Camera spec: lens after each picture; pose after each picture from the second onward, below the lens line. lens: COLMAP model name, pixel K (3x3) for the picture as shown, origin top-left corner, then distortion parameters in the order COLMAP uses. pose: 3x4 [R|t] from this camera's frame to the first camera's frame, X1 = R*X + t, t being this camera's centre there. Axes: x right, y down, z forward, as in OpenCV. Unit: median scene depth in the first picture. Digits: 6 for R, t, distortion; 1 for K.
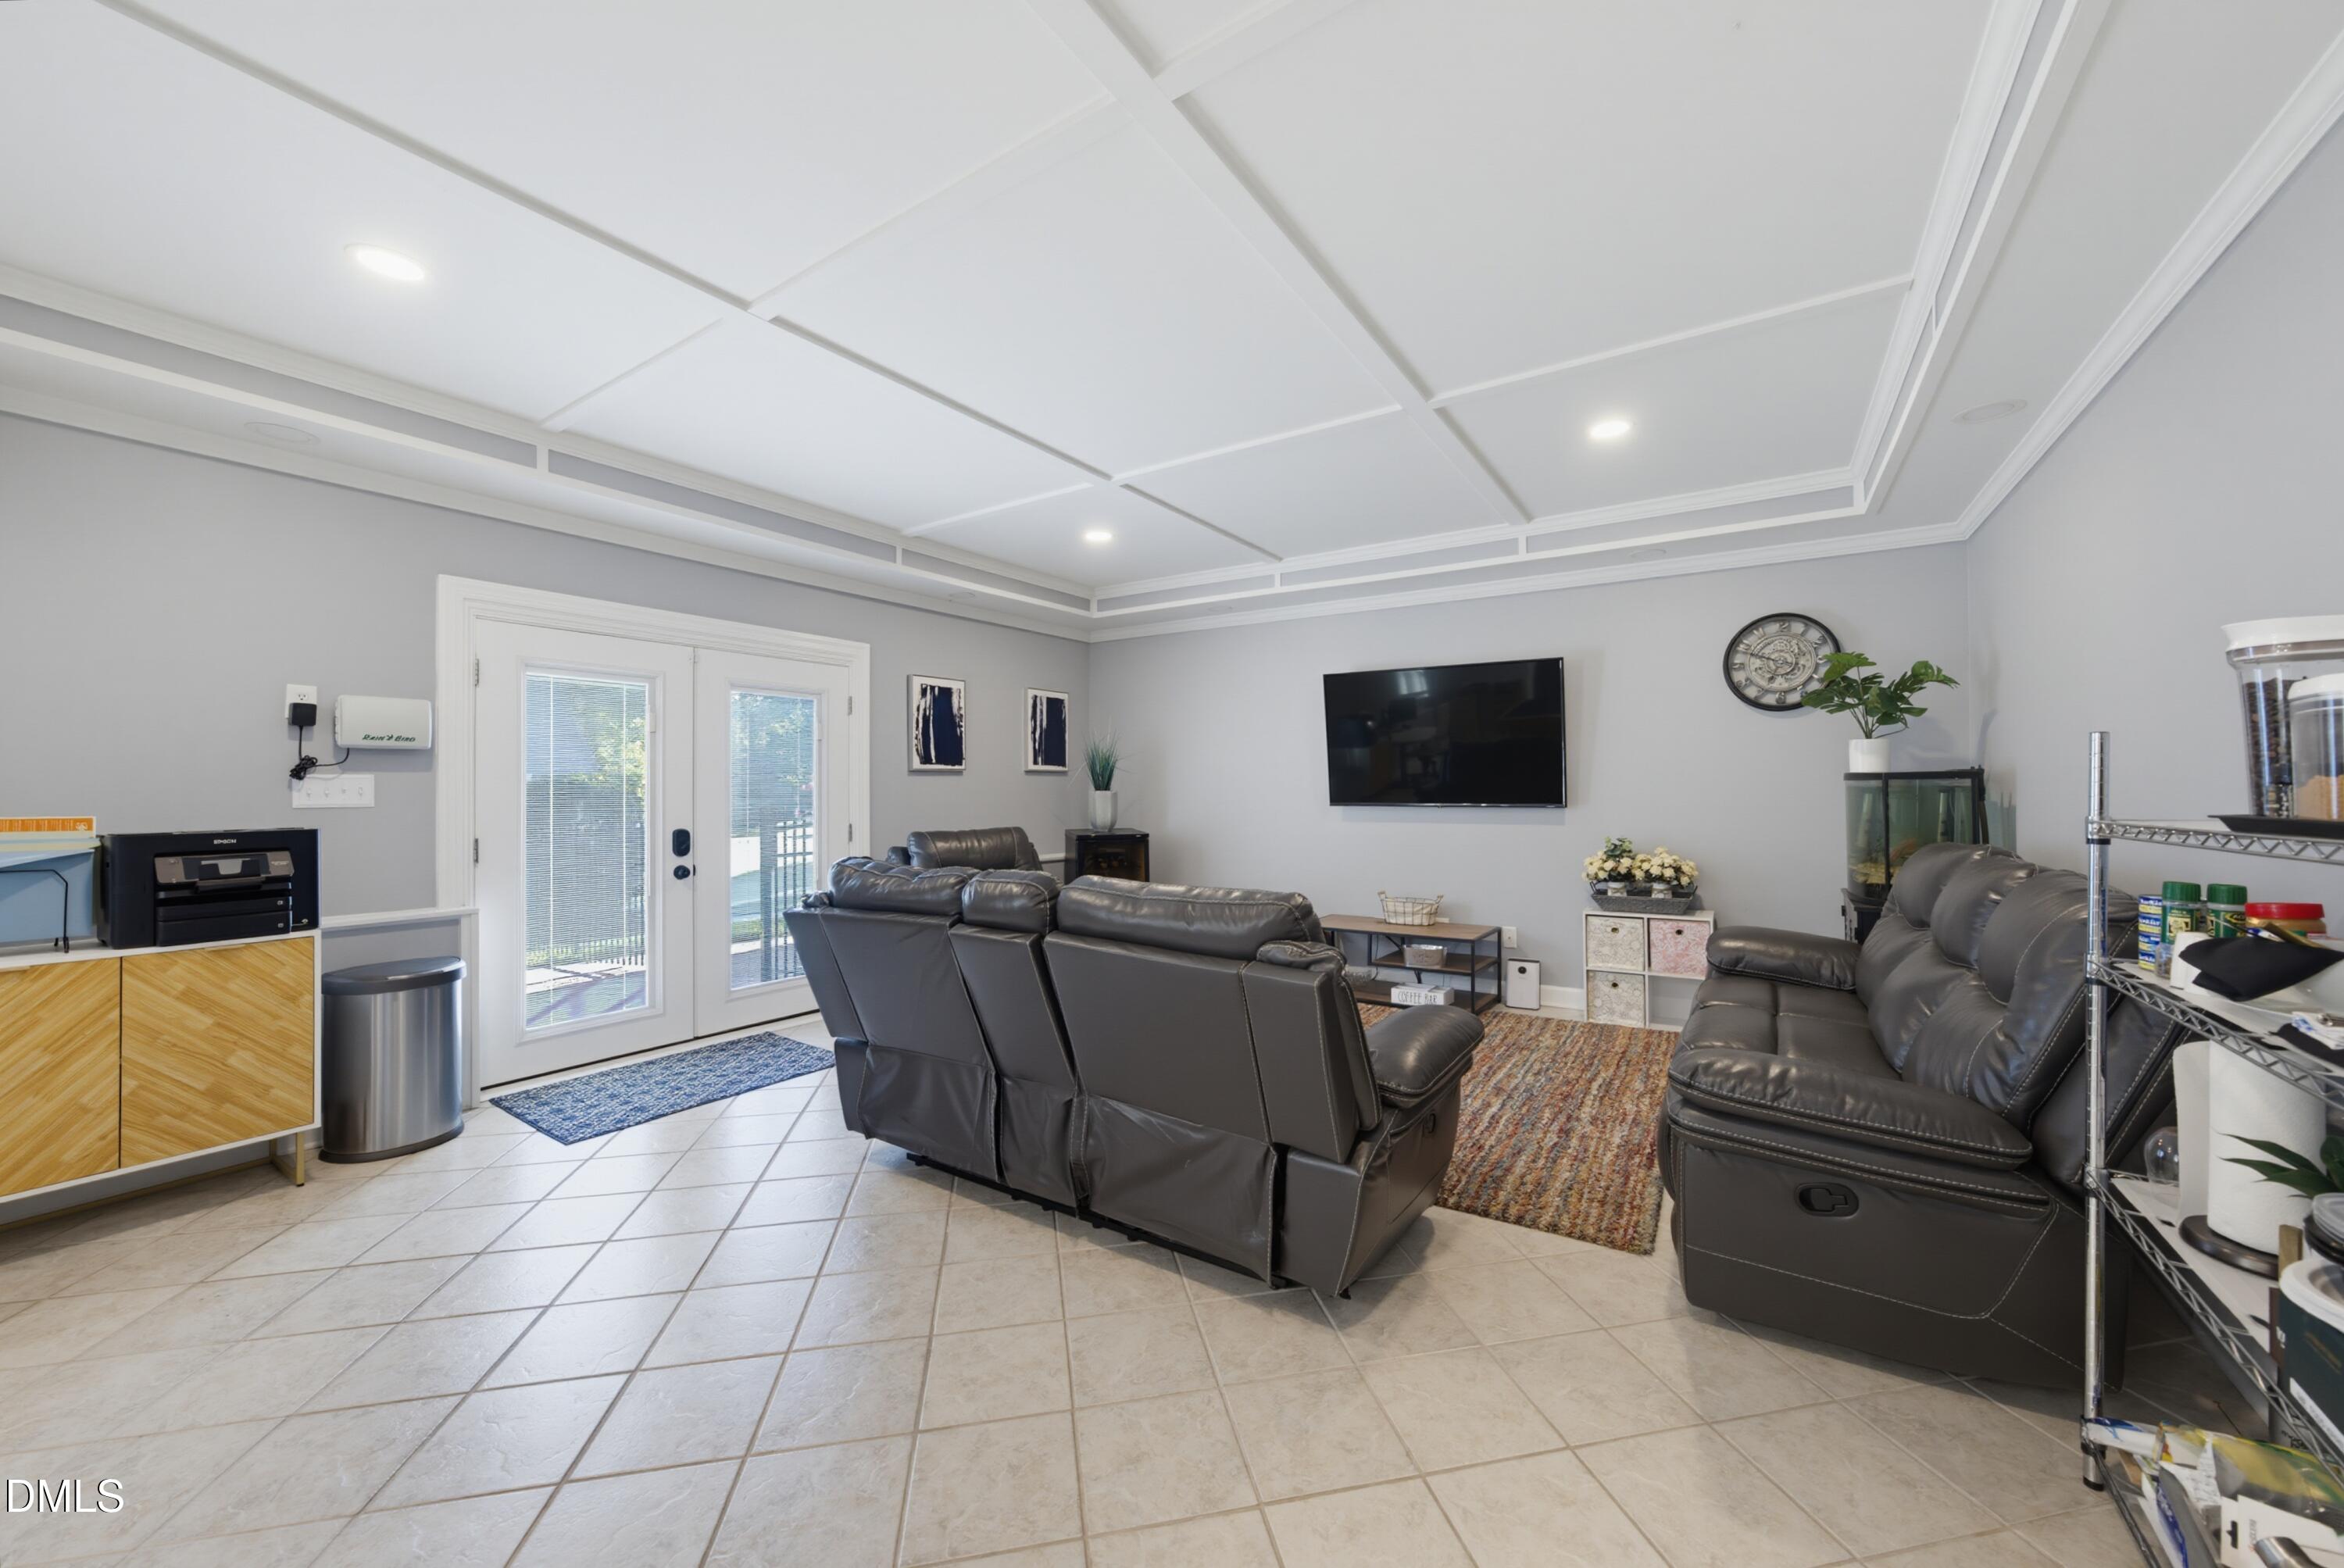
lens RADIAL K [[847.8, 0, 1174.6], [0, 847.8, 774.0], [0, 0, 1]] dist [-0.067278, 0.030394]
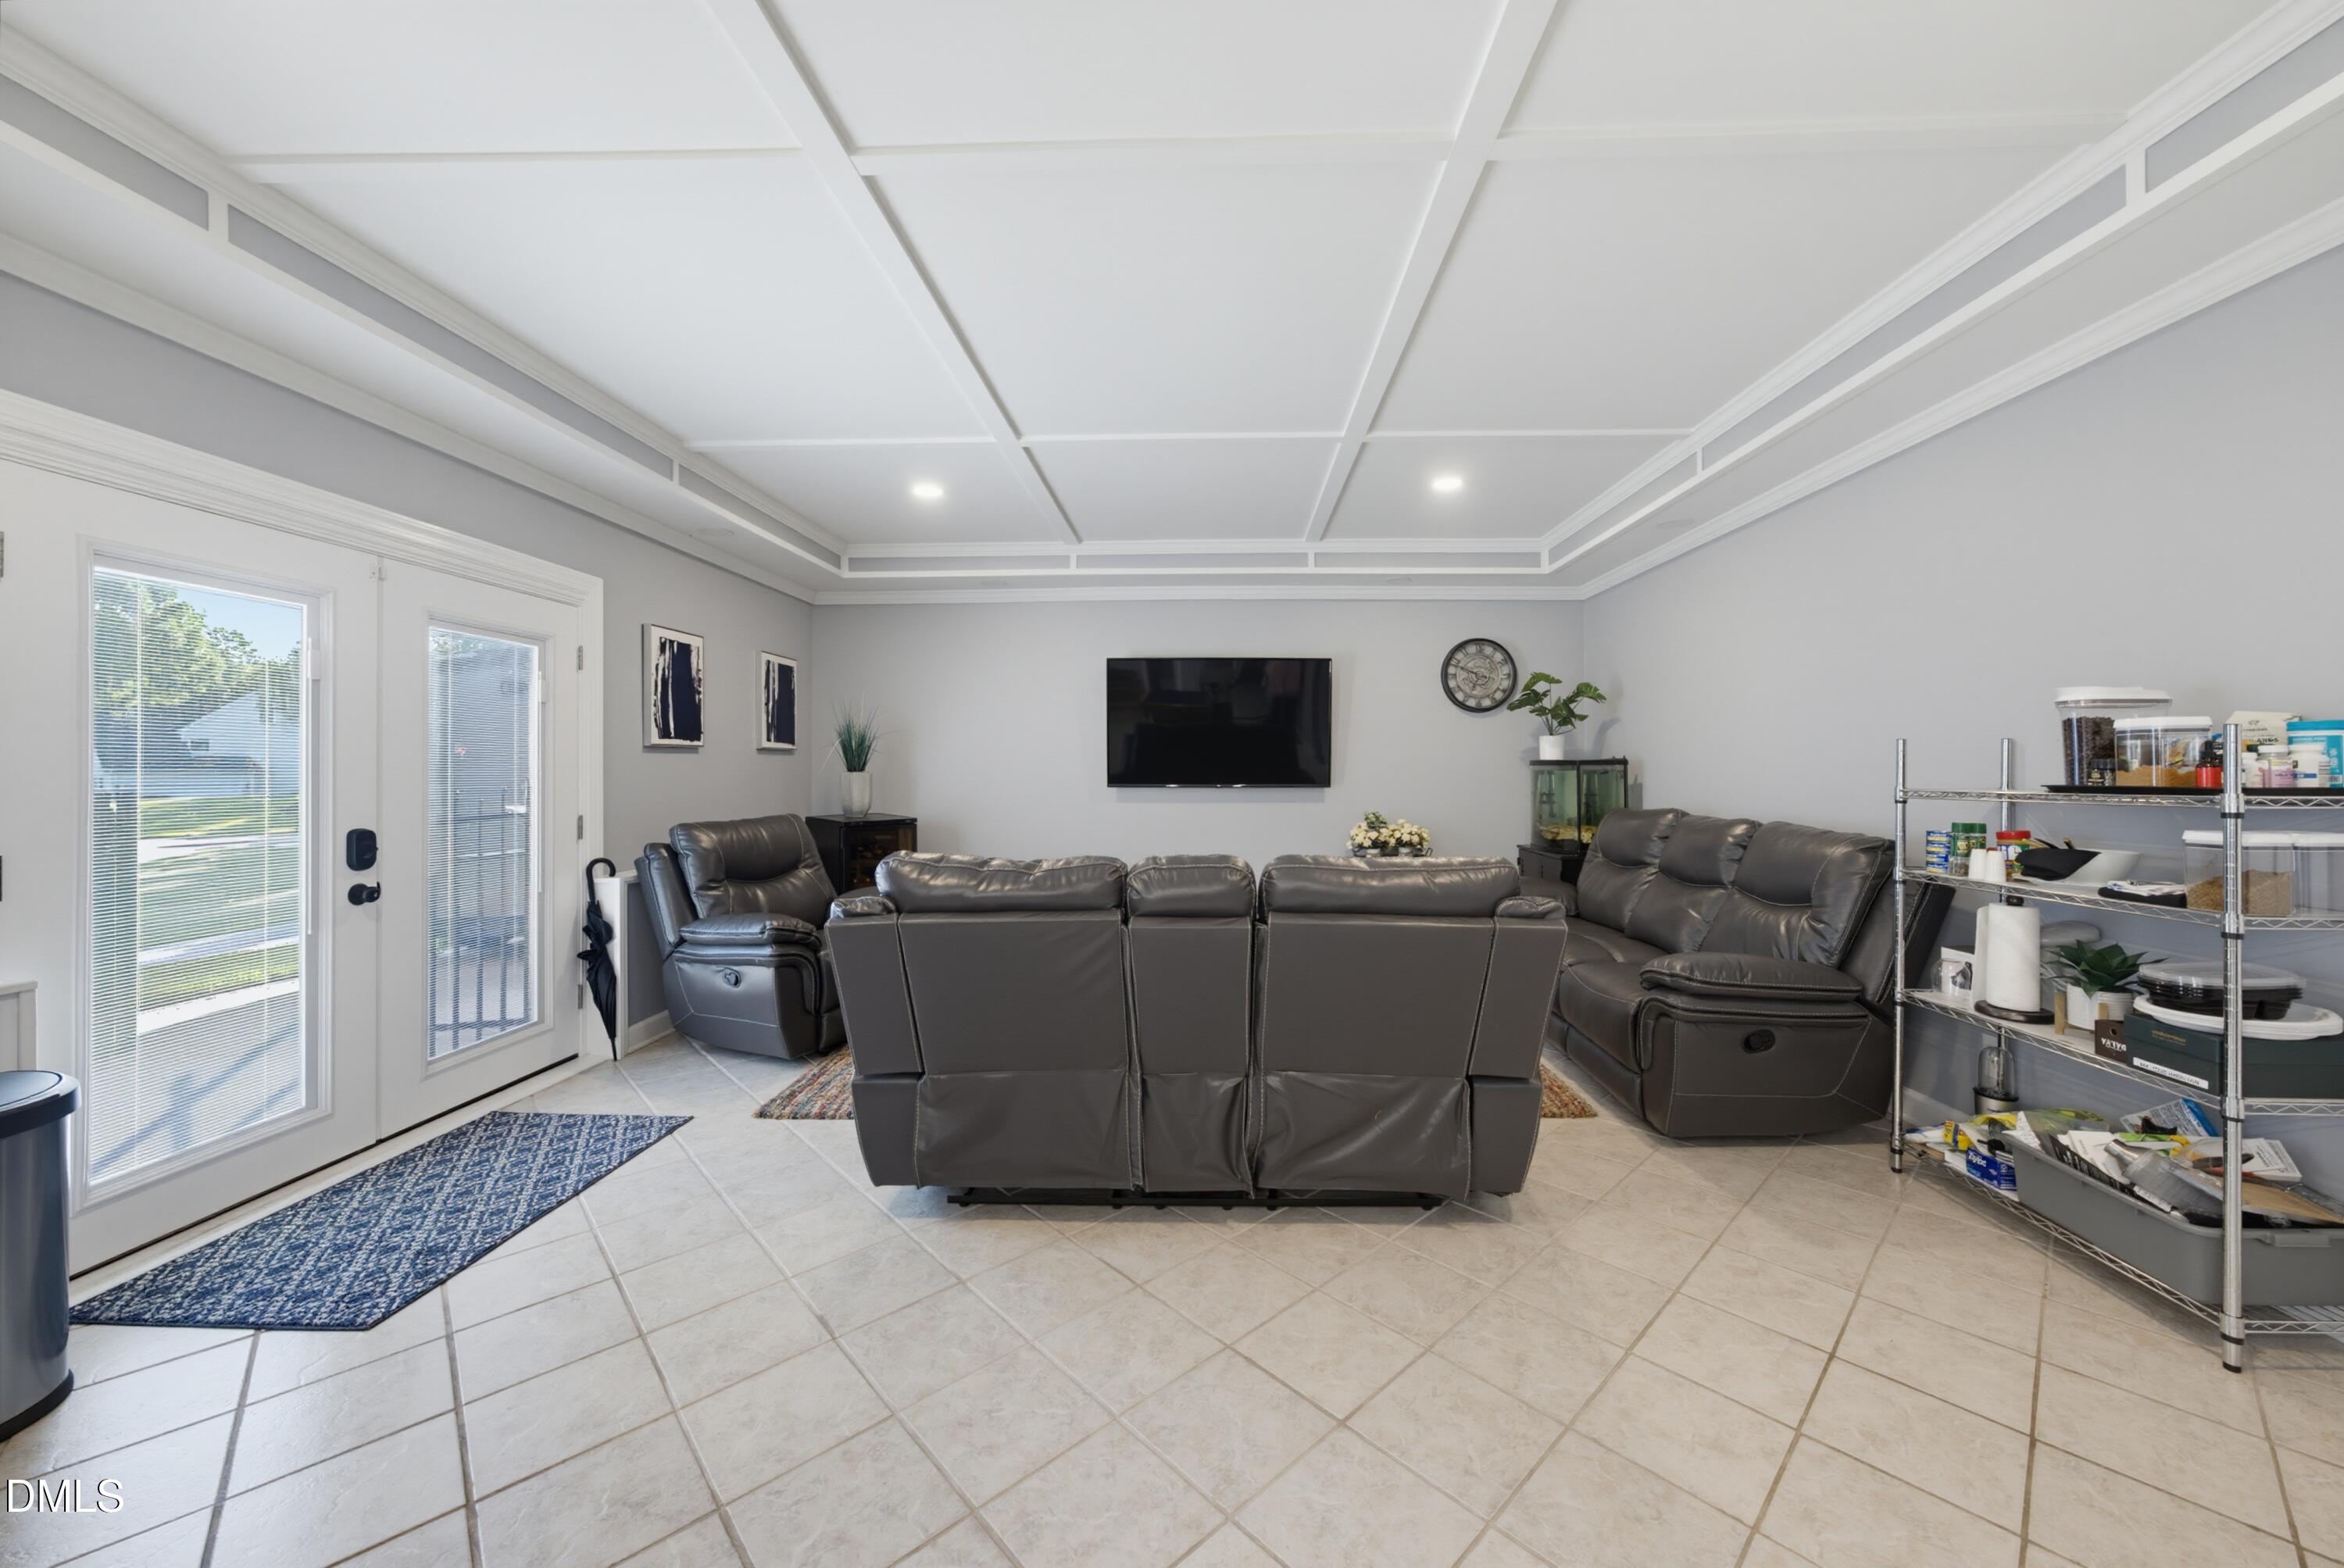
lens RADIAL K [[859.6, 0, 1165.4], [0, 859.6, 759.2], [0, 0, 1]] dist [-0.028177, 0.009004]
pose [[0.857707, 0.009334, 0.514054, -0.378469], [-0.011073, 0.999939, 0.000318, 0.002893], [-0.514019, -0.005965, 0.857758, 0.088710]]
